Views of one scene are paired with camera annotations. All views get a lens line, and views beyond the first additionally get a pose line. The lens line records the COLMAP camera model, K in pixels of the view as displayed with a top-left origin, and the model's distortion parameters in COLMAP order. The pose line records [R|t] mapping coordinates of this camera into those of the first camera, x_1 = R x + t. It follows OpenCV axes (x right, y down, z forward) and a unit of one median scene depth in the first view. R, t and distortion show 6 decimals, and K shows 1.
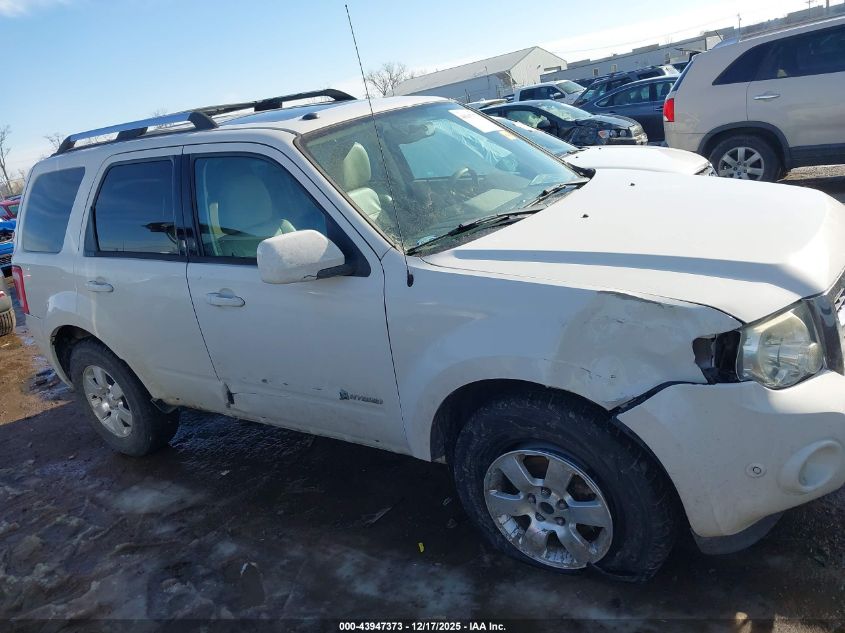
lens RADIAL K [[653.4, 0, 419.9], [0, 653.4, 321.9], [0, 0, 1]] dist [0.020717, -0.022895]
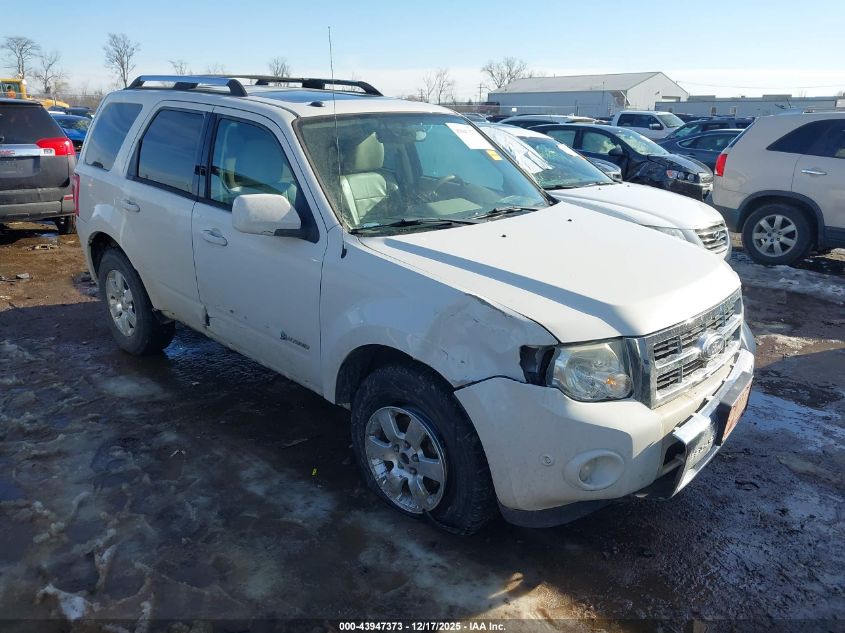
lens RADIAL K [[653.4, 0, 422.3], [0, 653.4, 321.4], [0, 0, 1]] dist [0.020717, -0.022895]
pose [[0.967944, 0.235815, -0.086465, 0.219395], [-0.234575, 0.971792, 0.024381, -0.003314], [0.089775, -0.003317, 0.995957, -0.175368]]
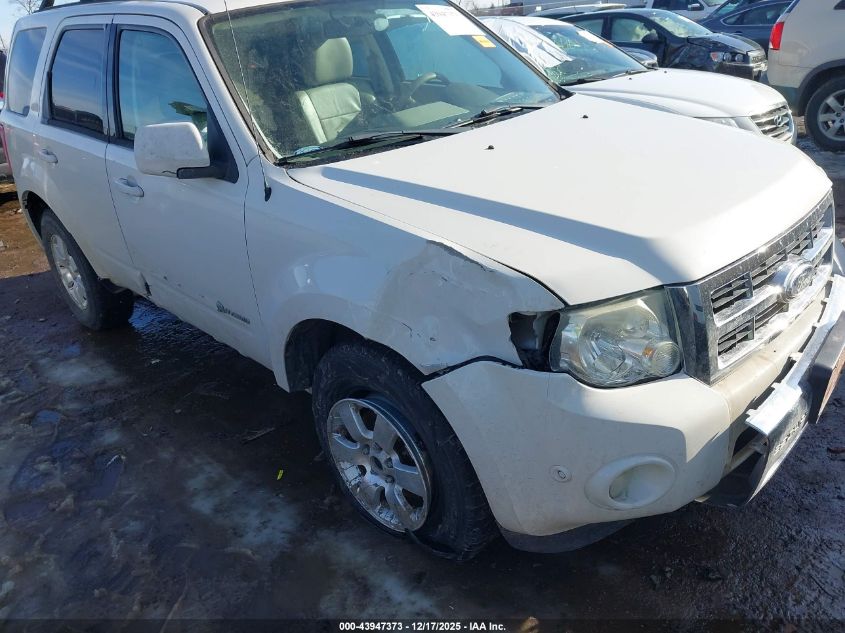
lens RADIAL K [[653.4, 0, 423.5], [0, 653.4, 321.3], [0, 0, 1]] dist [0.020717, -0.022895]
pose [[0.978527, 0.163778, -0.125142, 0.275624], [-0.144675, 0.978204, 0.148949, -0.047775], [0.146809, -0.127646, 0.980894, 0.106745]]
